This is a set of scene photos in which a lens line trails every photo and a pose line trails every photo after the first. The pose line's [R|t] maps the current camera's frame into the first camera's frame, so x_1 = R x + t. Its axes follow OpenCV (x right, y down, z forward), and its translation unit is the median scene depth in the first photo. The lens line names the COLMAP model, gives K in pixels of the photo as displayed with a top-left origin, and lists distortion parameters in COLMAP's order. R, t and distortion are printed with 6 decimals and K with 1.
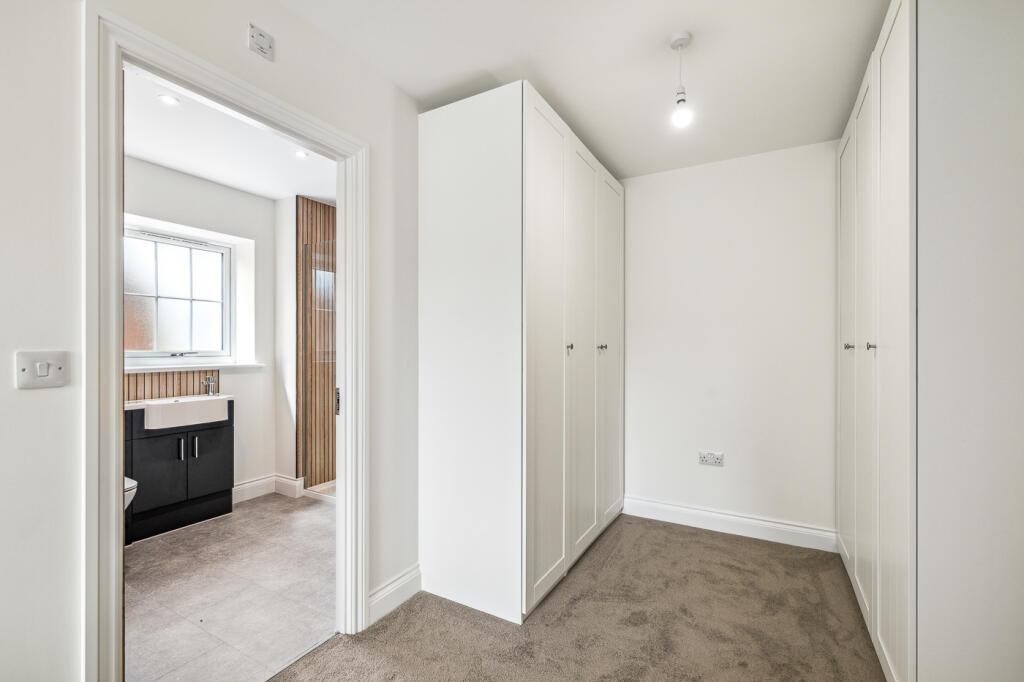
lens RADIAL K [[442.8, 0, 515.7], [0, 442.8, 344.4], [0, 0, 1]] dist [0.003922, 0.000070]
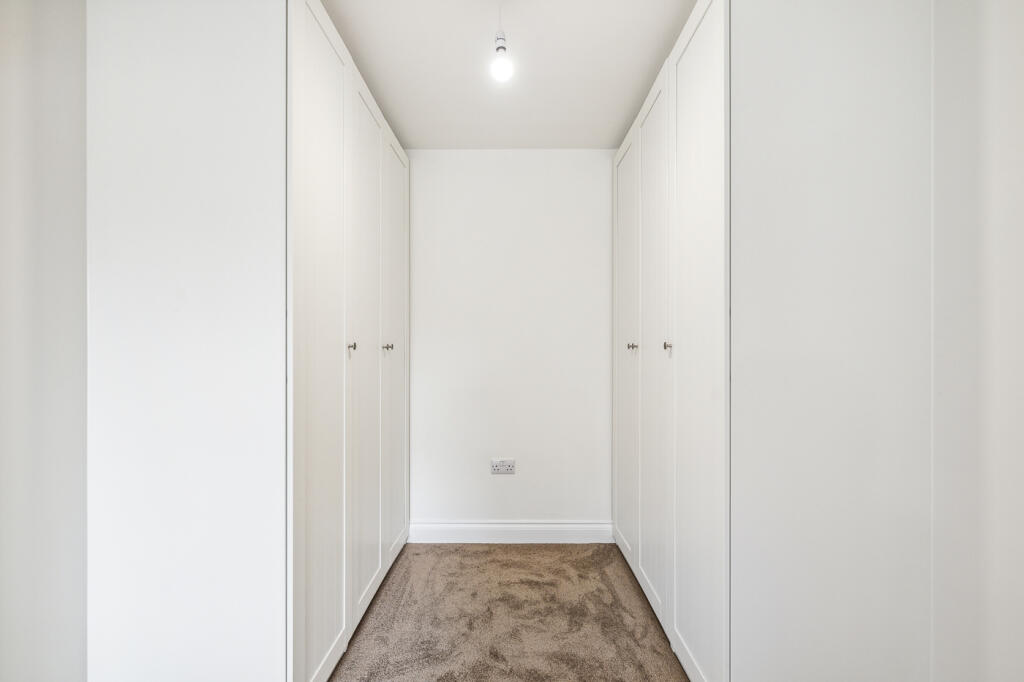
lens RADIAL K [[455.0, 0, 502.1], [0, 455.0, 347.0], [0, 0, 1]] dist [-0.003298, 0.000753]
pose [[0.877296, -0.000586, 0.479949, -0.024883], [-0.000662, 0.999997, 0.002431, 0.003949], [-0.479949, -0.002451, 0.877293, 0.201751]]
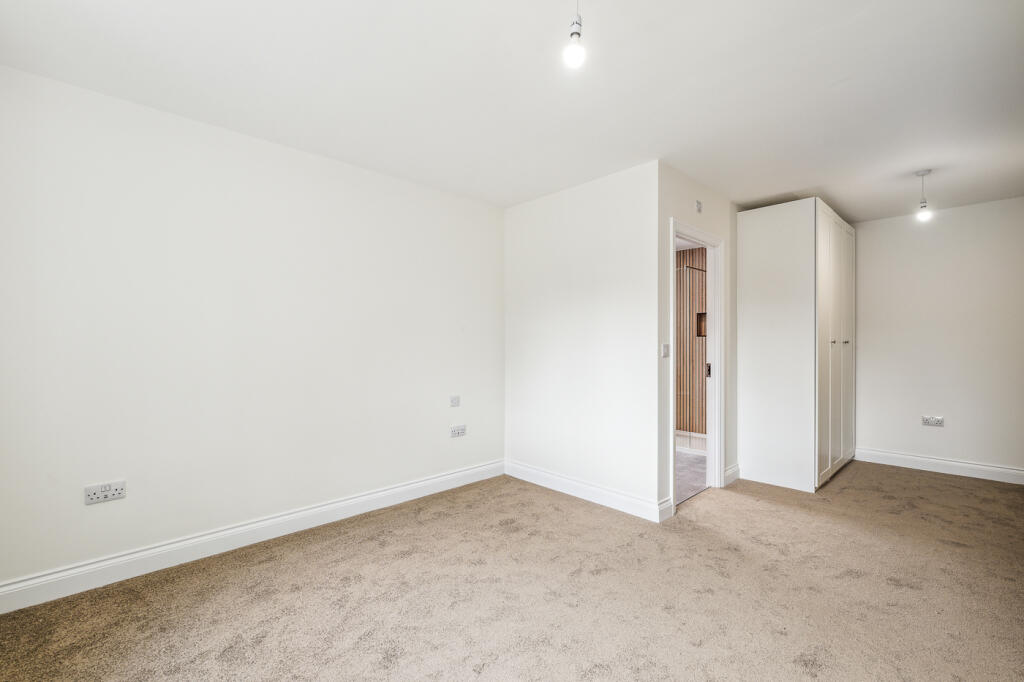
lens RADIAL K [[442.8, 0, 513.1], [0, 442.8, 353.5], [0, 0, 1]] dist [0.003922, 0.000070]
pose [[0.958463, -0.003820, -0.285193, -0.556051], [0.007130, 0.999919, 0.010567, 0.021371], [0.285129, -0.012162, 0.958412, -0.941808]]
